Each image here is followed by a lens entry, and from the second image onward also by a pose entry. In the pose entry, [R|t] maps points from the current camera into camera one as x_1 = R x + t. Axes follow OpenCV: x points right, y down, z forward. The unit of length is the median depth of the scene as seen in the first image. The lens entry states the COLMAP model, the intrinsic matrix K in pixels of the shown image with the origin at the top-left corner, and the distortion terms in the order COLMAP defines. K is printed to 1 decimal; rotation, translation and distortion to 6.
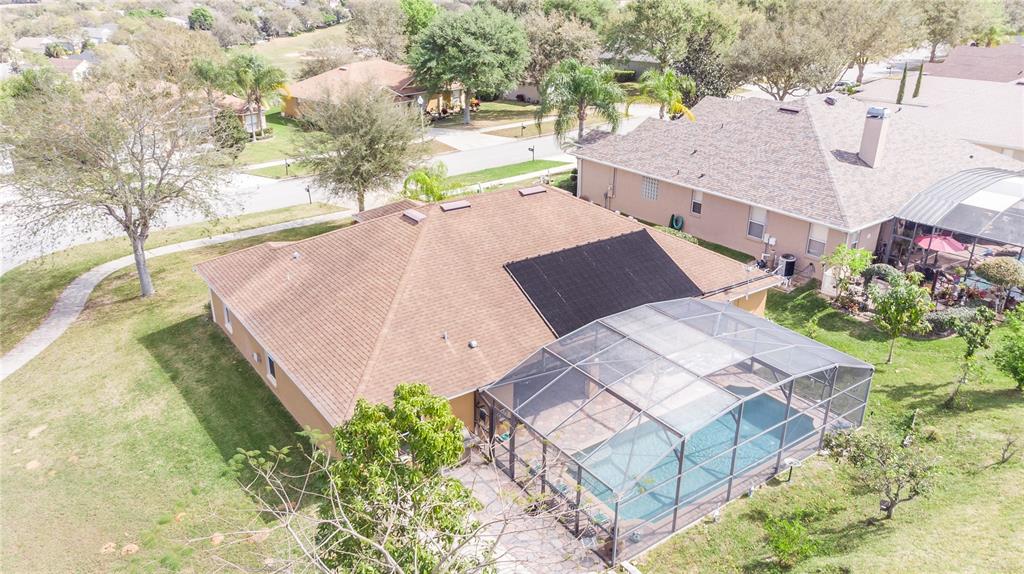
lens RADIAL K [[755.3, 0, 517.6], [0, 755.3, 288.7], [0, 0, 1]] dist [0.013810, 0.012354]
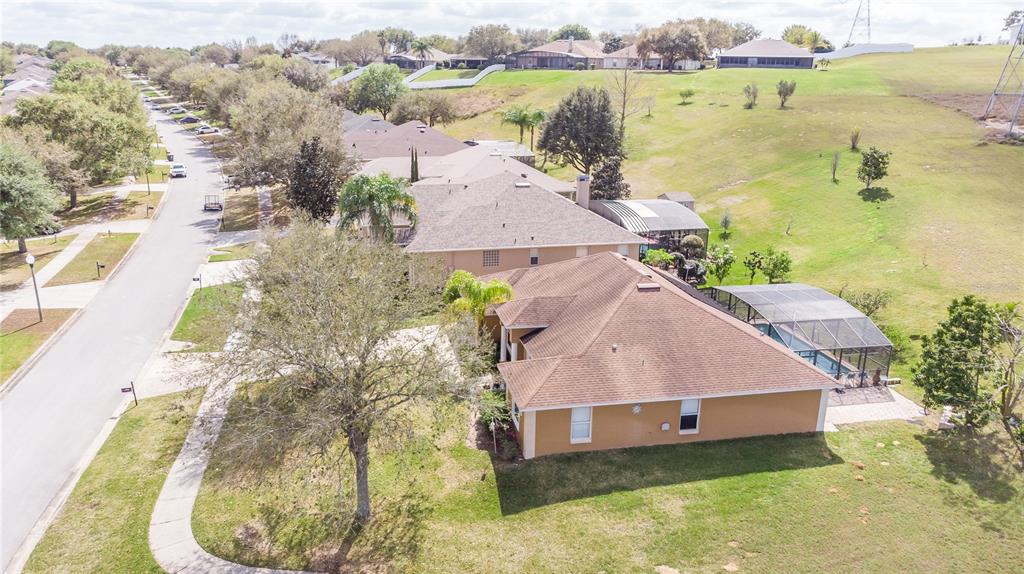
lens RADIAL K [[755.3, 0, 509.0], [0, 755.3, 289.4], [0, 0, 1]] dist [0.013810, 0.012354]
pose [[0.397640, -0.266030, 0.878129, -1.065399], [0.347969, 0.929275, 0.123955, -0.258939], [-0.848999, 0.256272, 0.462088, 0.434847]]
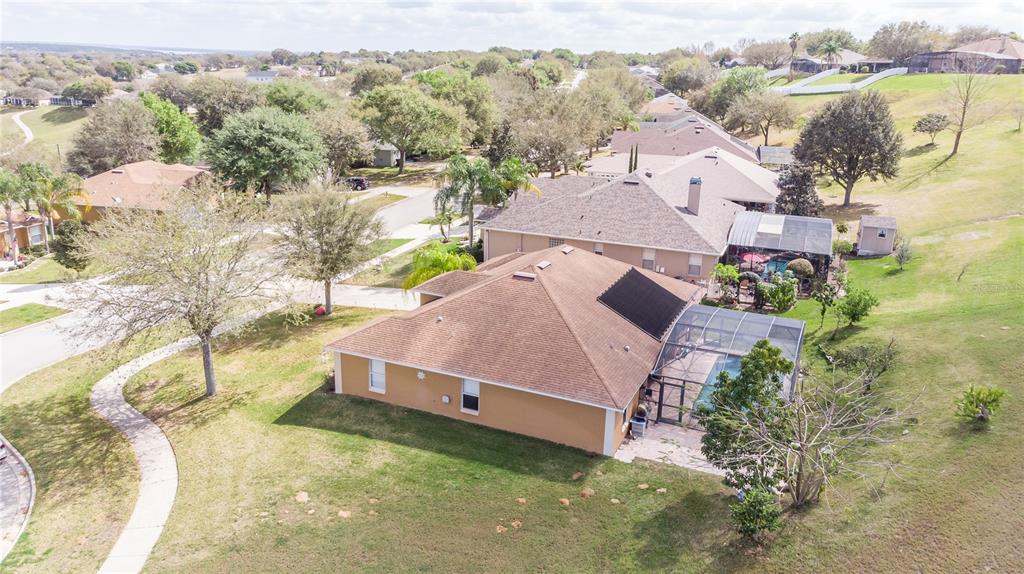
lens RADIAL K [[755.3, 0, 511.7], [0, 755.3, 285.7], [0, 0, 1]] dist [0.013810, 0.012354]
pose [[0.865036, -0.135163, 0.483160, -0.613195], [0.183647, 0.981495, -0.054226, -0.006021], [-0.466890, 0.135638, 0.873851, -0.141164]]
